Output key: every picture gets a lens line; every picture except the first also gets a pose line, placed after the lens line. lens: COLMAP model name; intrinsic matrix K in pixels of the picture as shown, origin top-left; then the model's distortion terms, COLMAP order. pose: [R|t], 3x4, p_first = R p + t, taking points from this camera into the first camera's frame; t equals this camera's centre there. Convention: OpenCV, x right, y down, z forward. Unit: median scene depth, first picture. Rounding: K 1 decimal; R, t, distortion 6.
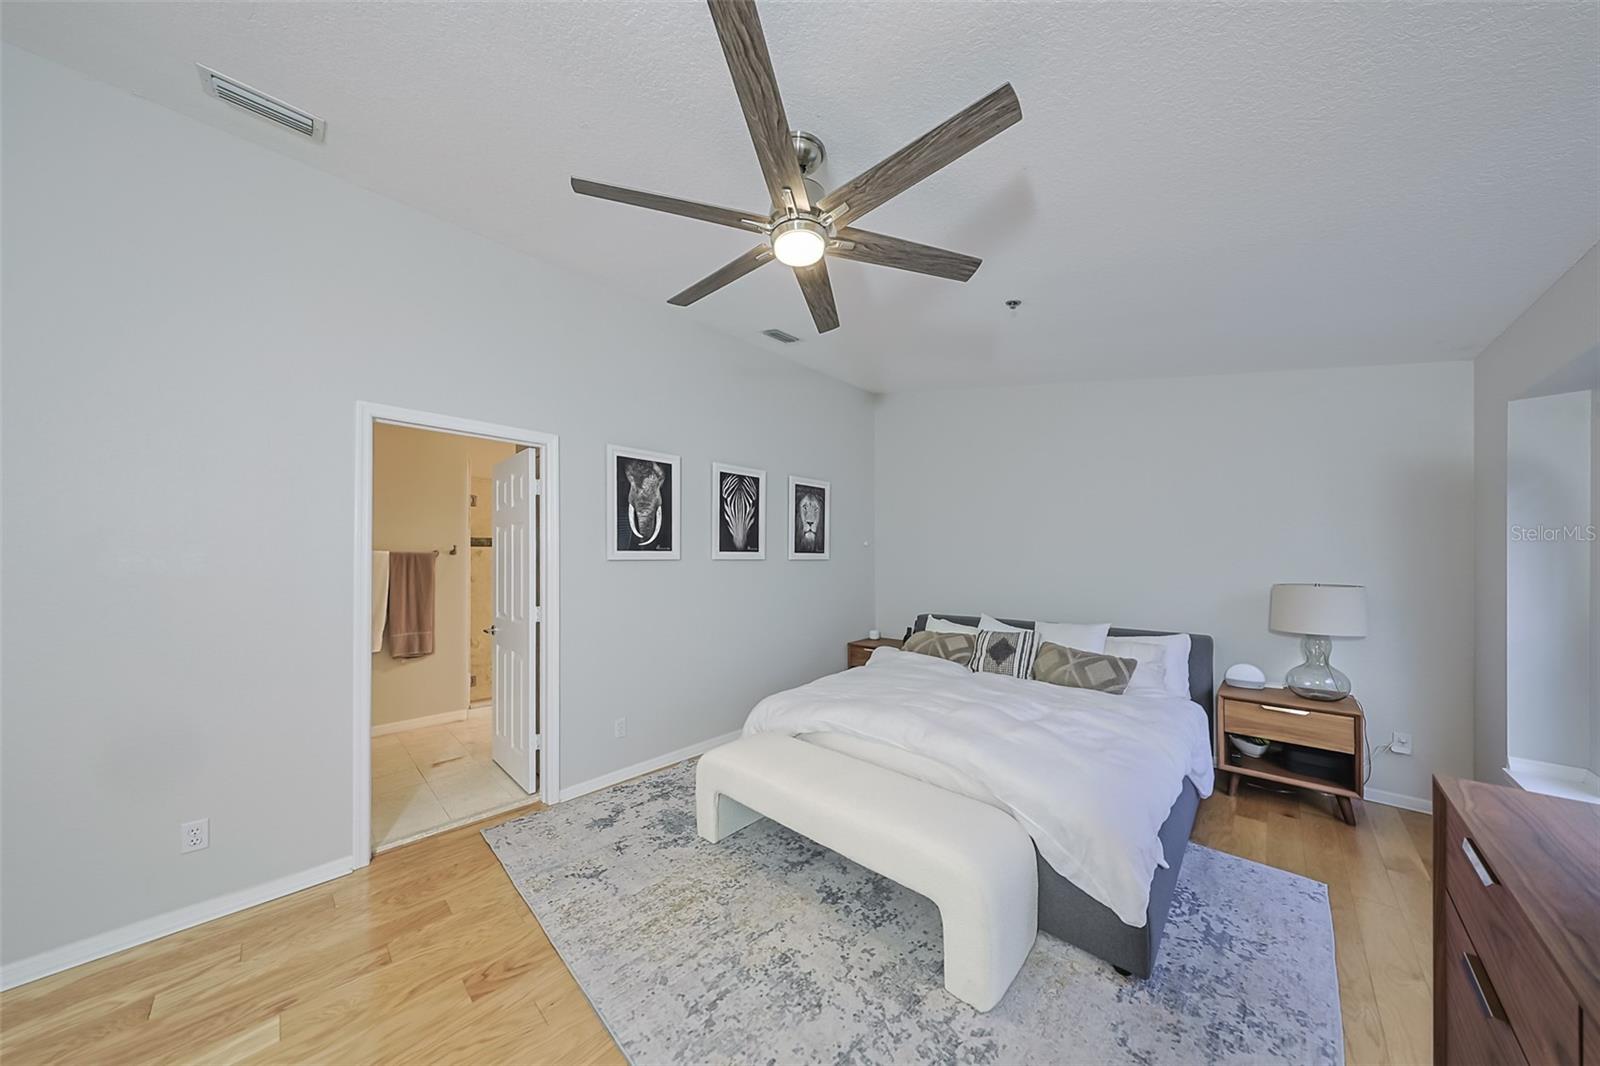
lens RADIAL K [[508.2, 0, 793.8], [0, 508.2, 561.6], [0, 0, 1]] dist [0.000113, 0.000010]
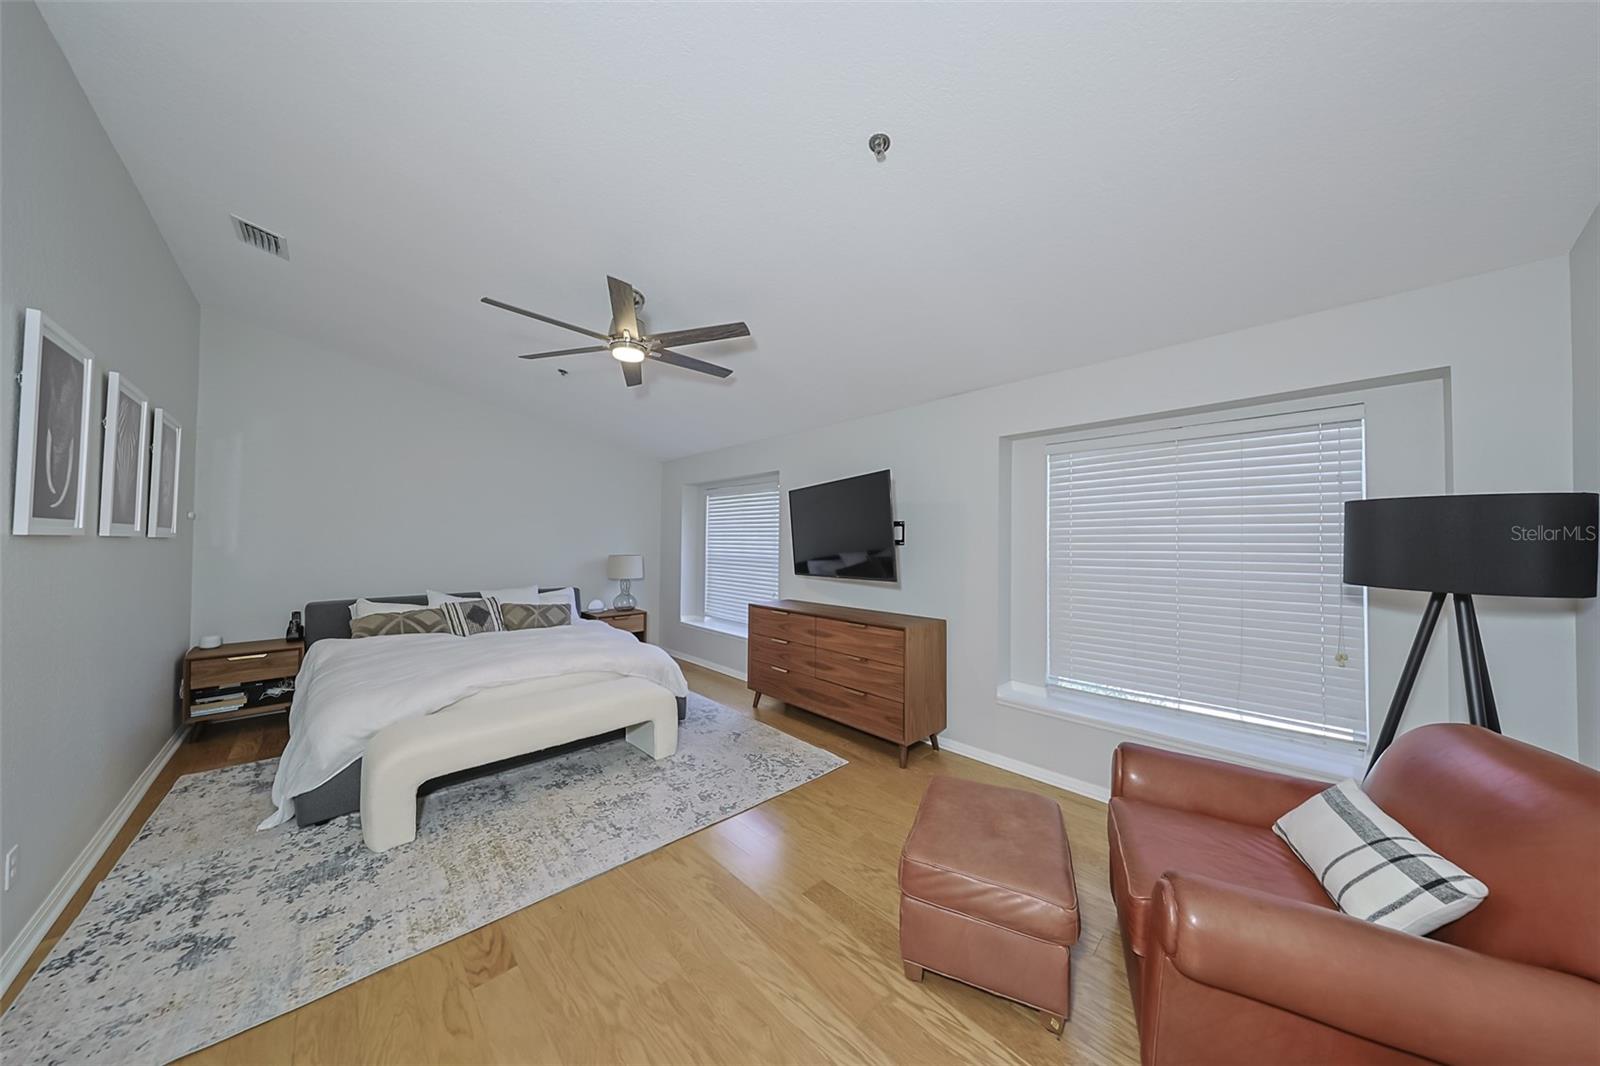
lens RADIAL K [[482.8, 0, 815.9], [0, 482.8, 549.0], [0, 0, 1]] dist [-0.000025, 0.000011]
pose [[0.004632, -0.007438, 0.999962, -0.791198], [-0.006377, 0.999952, 0.007467, 0.002082], [-0.999969, -0.006411, 0.004585, 0.191938]]
